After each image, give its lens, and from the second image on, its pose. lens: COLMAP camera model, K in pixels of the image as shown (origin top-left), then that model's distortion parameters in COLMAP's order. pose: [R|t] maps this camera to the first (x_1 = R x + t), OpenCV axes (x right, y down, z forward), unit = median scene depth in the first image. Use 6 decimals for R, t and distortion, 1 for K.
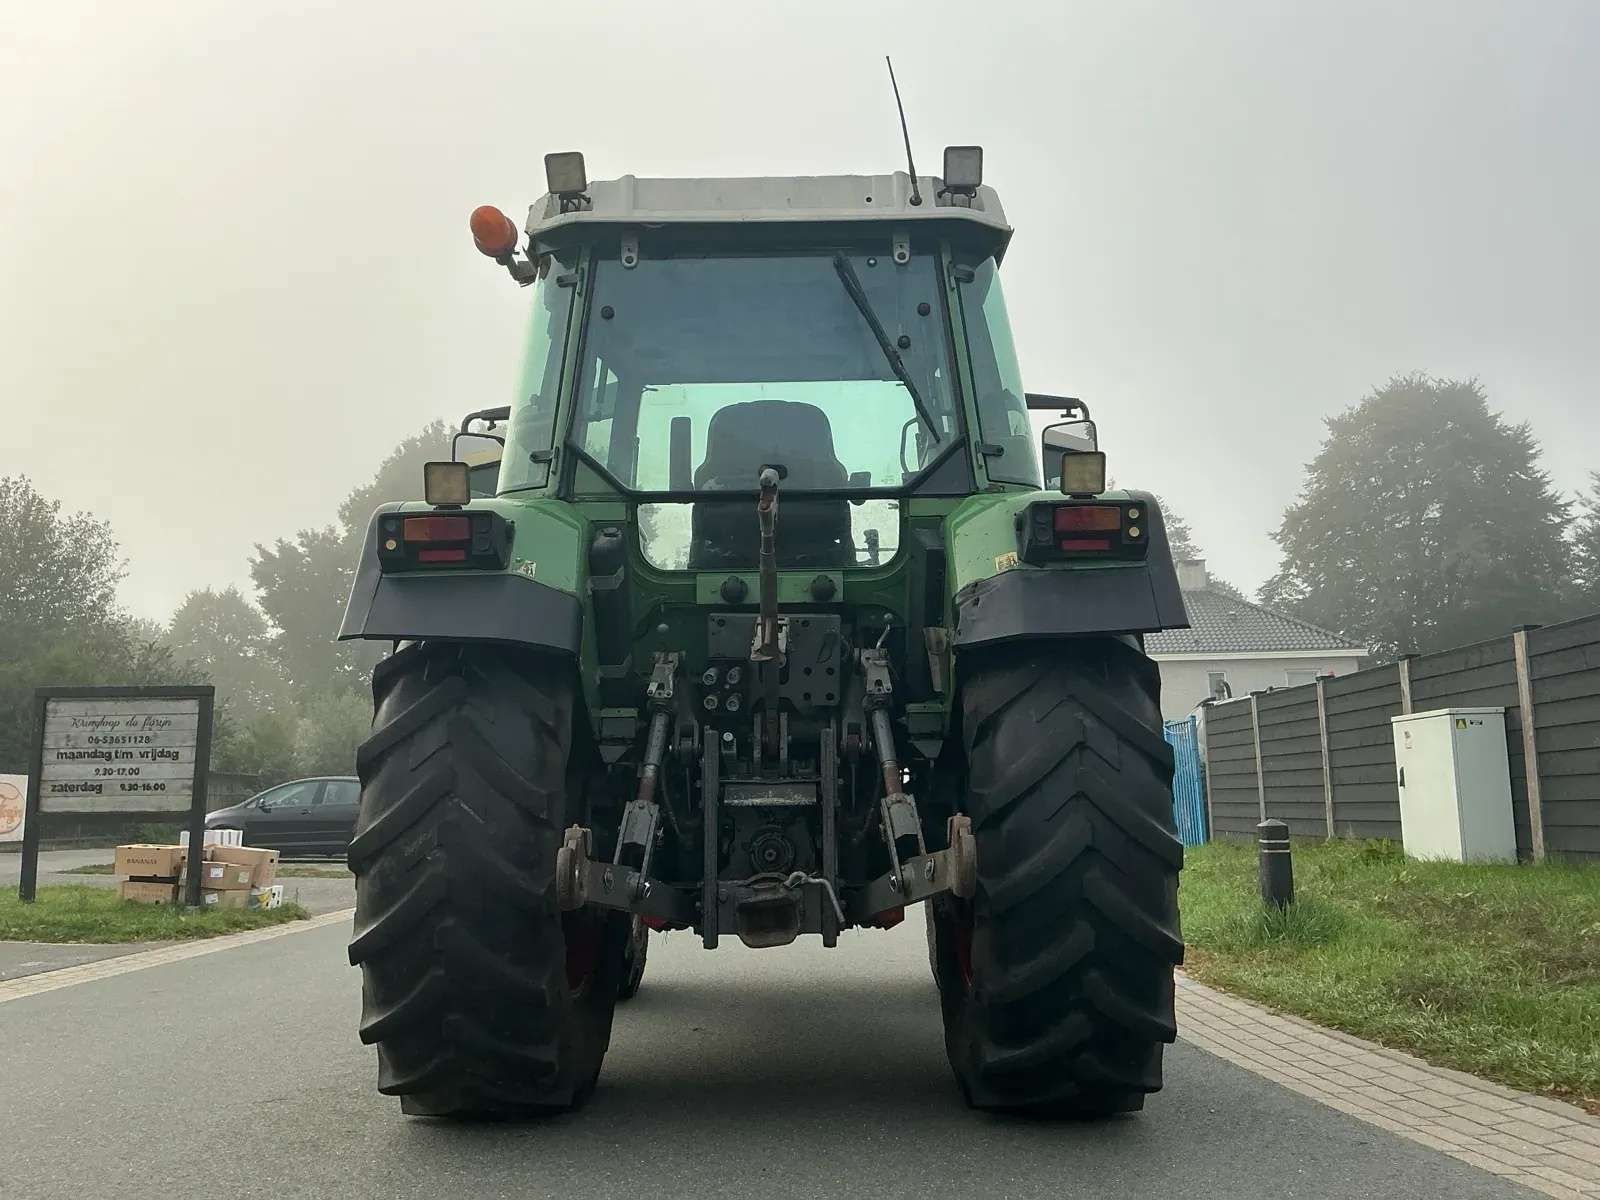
lens RADIAL K [[1320.9, 0, 800.0], [0, 1320.9, 600.0], [0, 0, 1]] dist [0.108652, -0.180761]
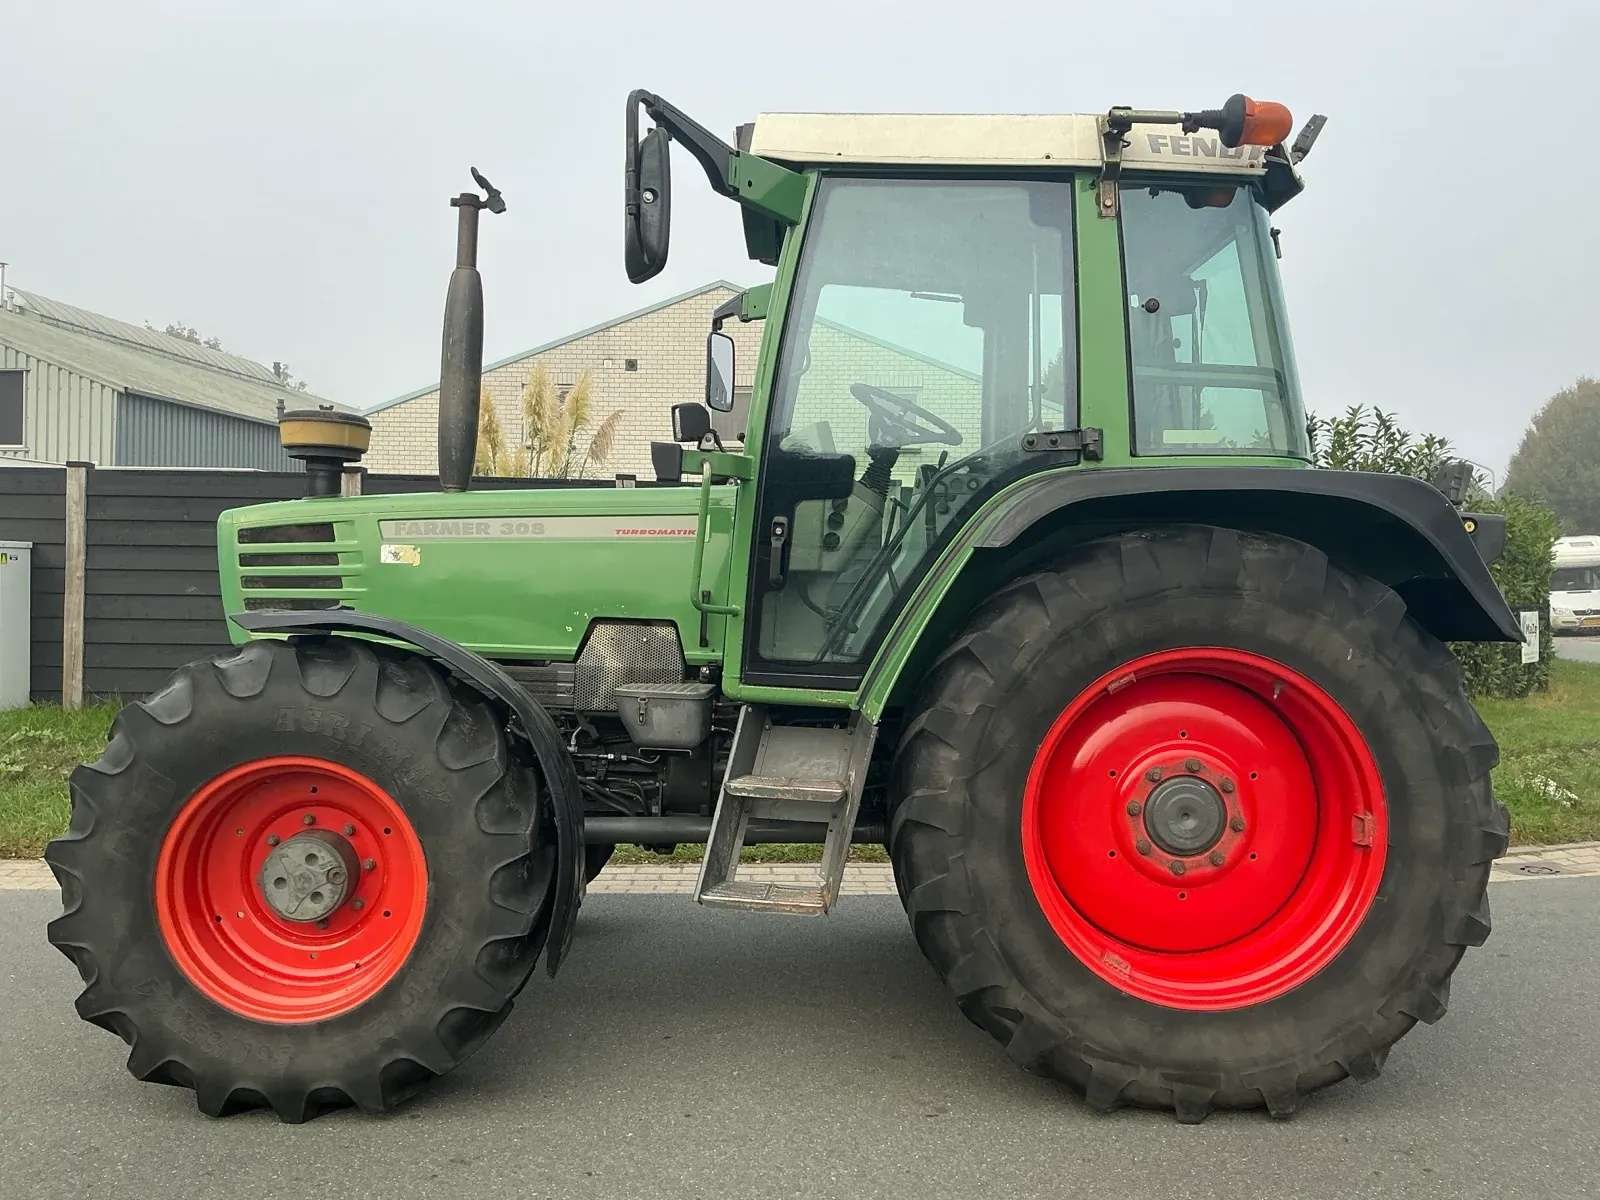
lens RADIAL K [[1322.6, 0, 800.0], [0, 1322.6, 600.0], [0, 0, 1]] dist [0.145727, -0.316275]
pose [[-0.002329, 0.000173, 0.999997, -0.802860], [-0.171420, 0.985198, -0.000570, 0.054994], [-0.985195, -0.171421, -0.002265, 0.911738]]
